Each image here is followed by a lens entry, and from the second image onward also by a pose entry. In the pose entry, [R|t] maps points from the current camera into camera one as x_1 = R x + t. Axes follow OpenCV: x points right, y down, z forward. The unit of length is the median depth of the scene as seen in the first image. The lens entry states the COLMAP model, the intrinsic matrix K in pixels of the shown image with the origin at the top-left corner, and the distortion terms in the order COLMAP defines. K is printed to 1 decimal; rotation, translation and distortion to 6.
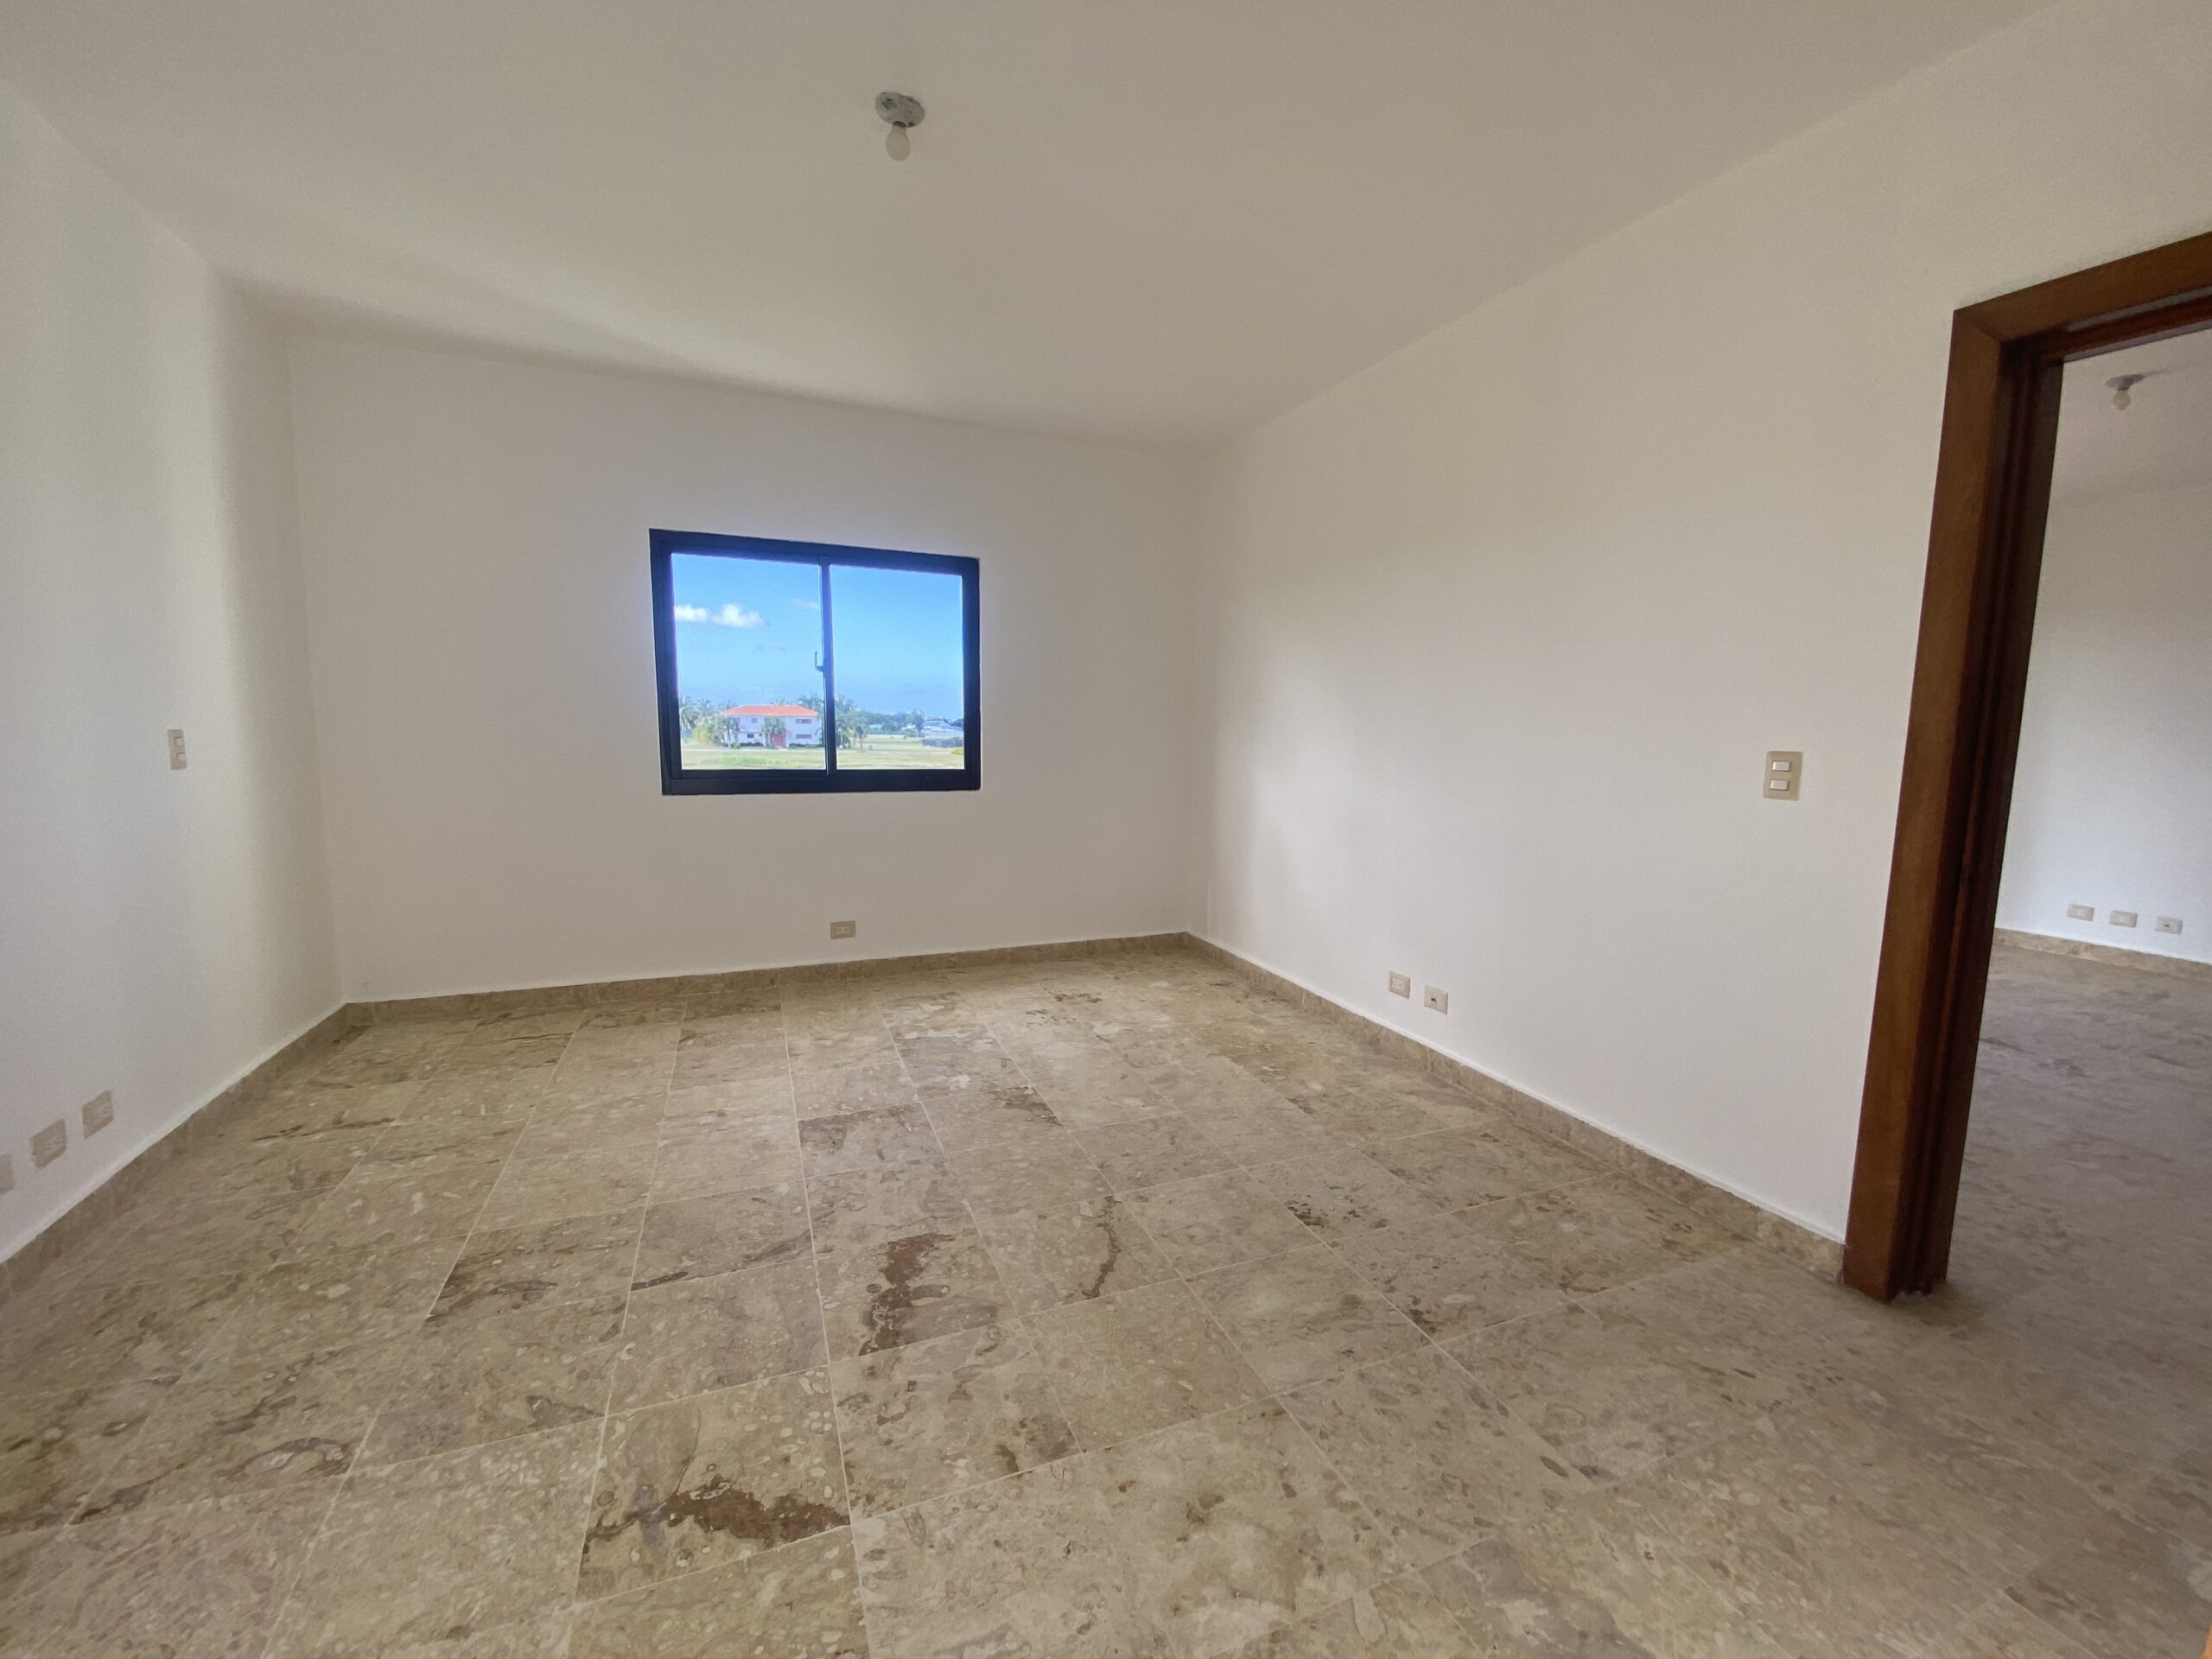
lens RADIAL K [[894.0, 0, 1153.5], [0, 894.0, 836.6], [0, 0, 1]] dist [0.013513, -0.016571]
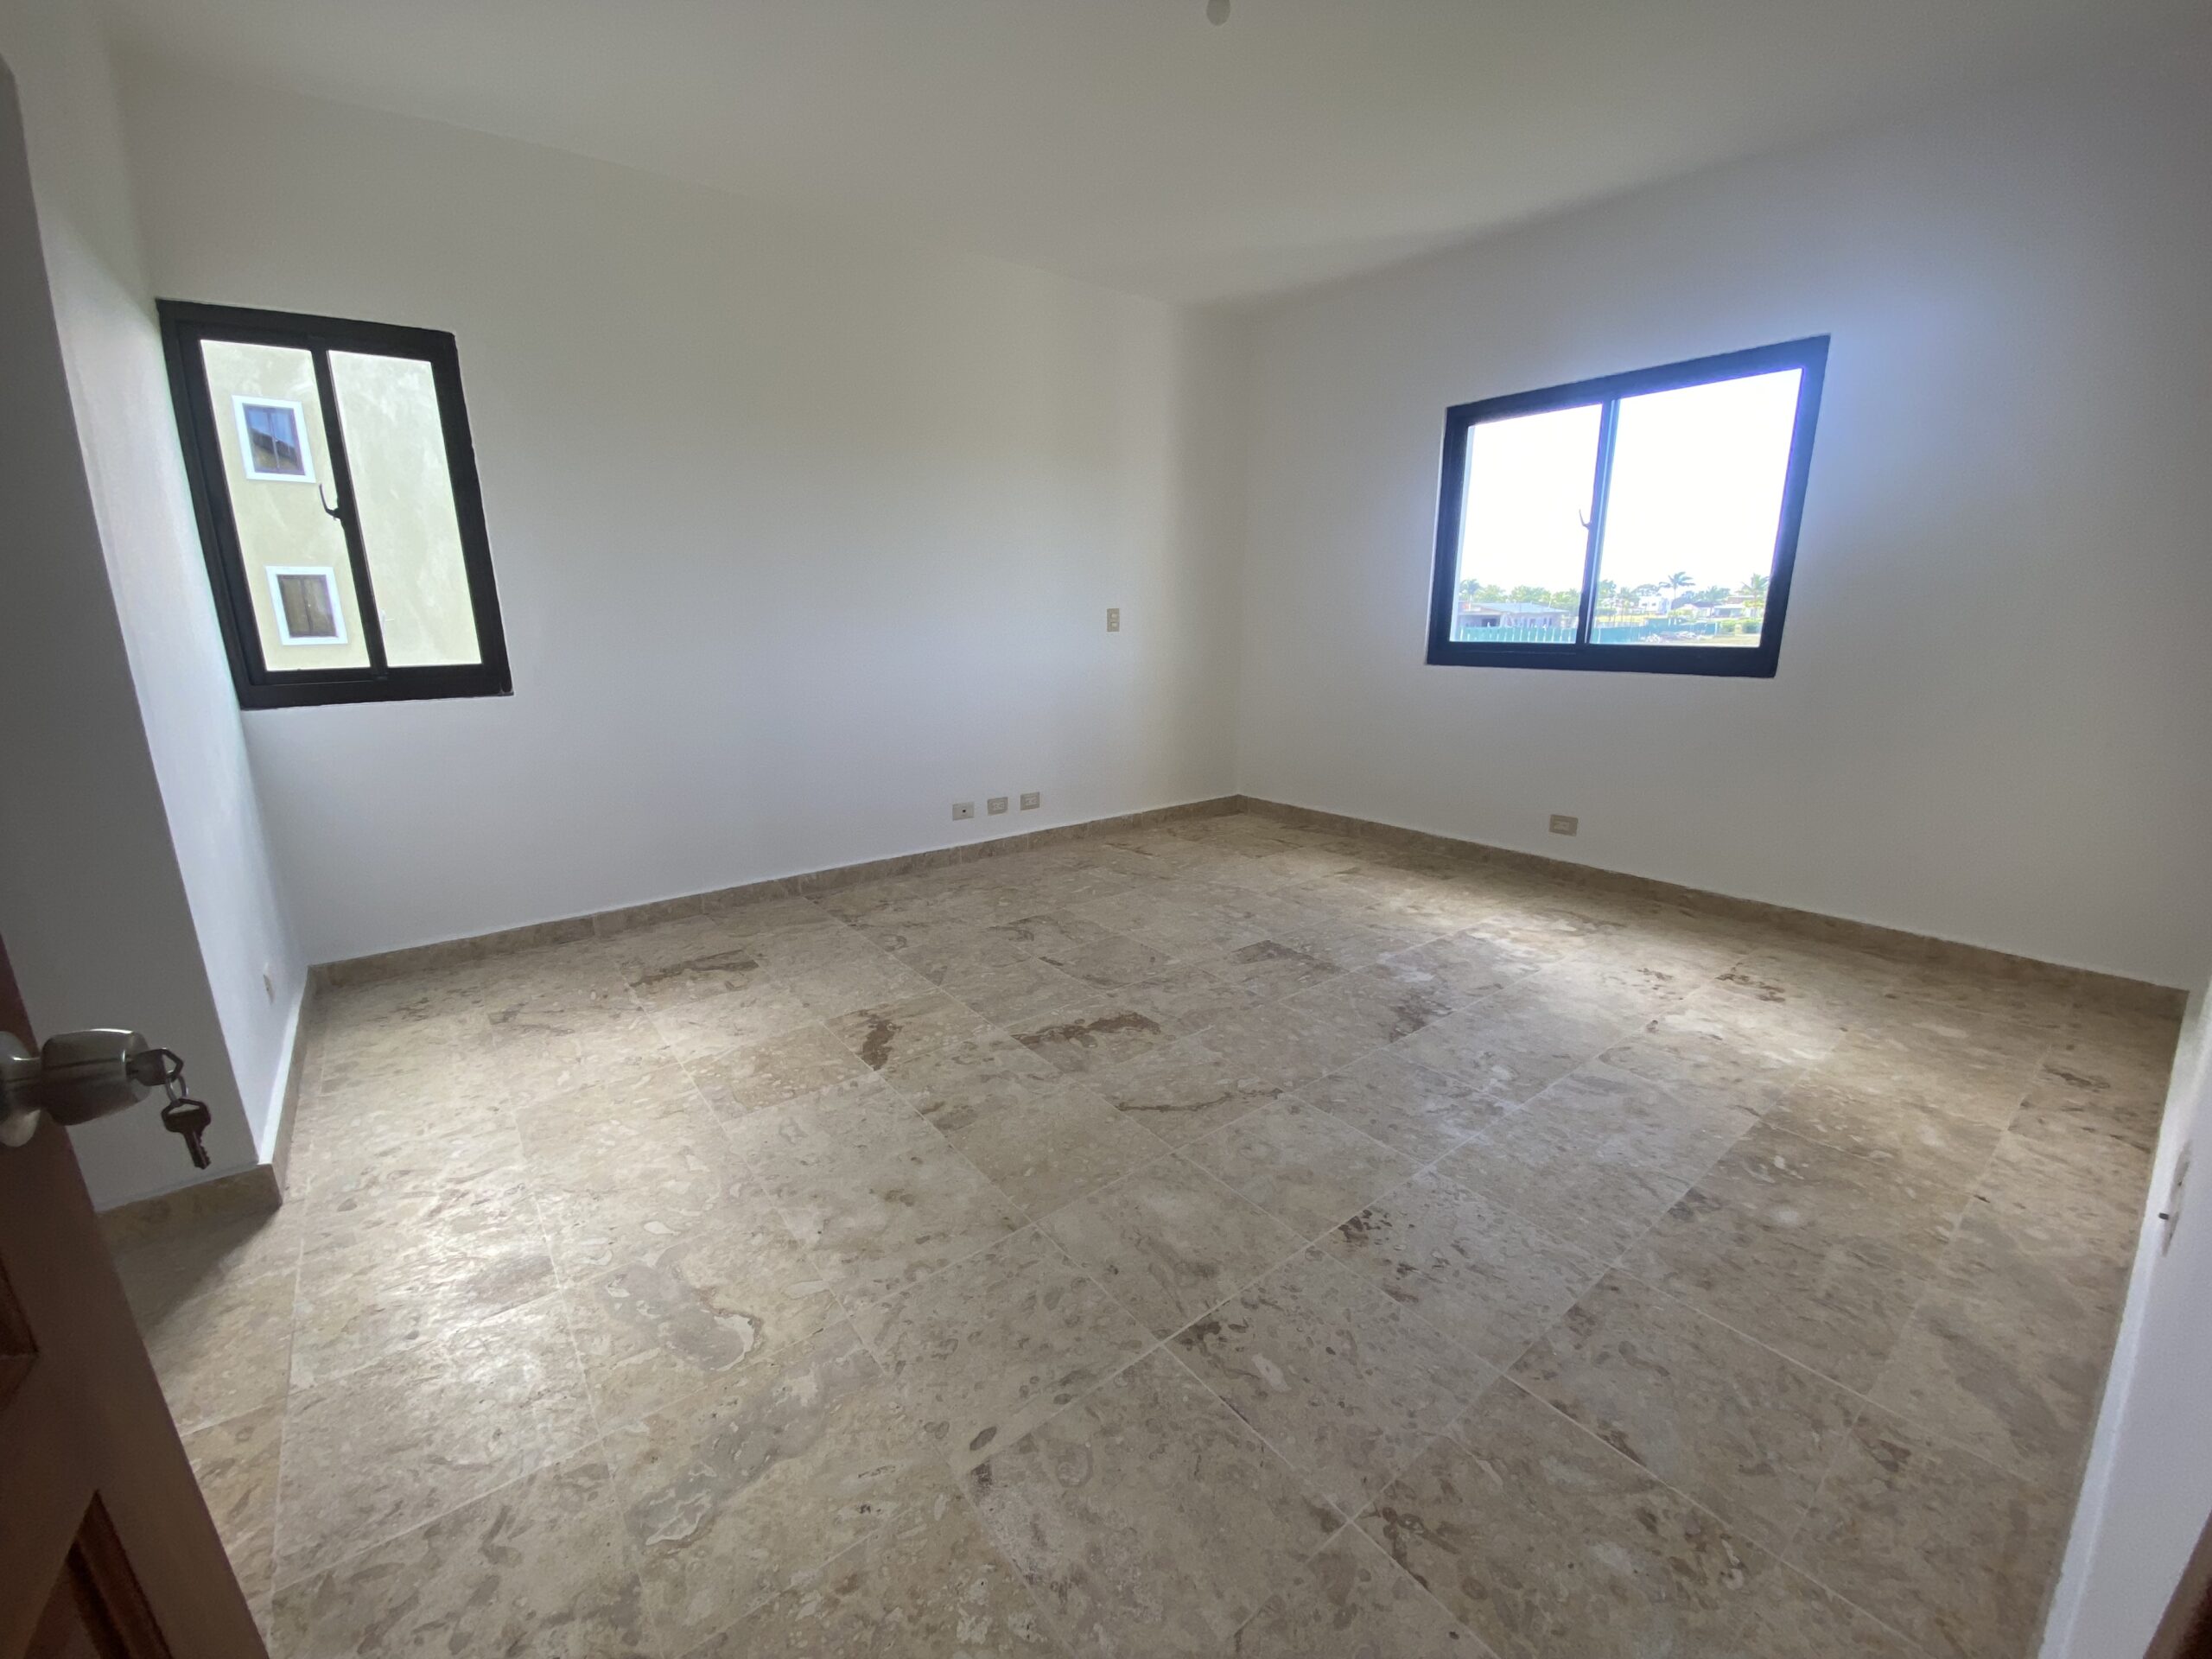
lens RADIAL K [[894.0, 0, 1036.9], [0, 894.0, 809.2], [0, 0, 1]] dist [0.013513, -0.016571]
pose [[0.231143, 0.199525, -0.952241, 0.639438], [-0.113263, 0.977609, 0.177347, -0.018962], [0.966305, 0.066861, 0.248566, 0.444567]]
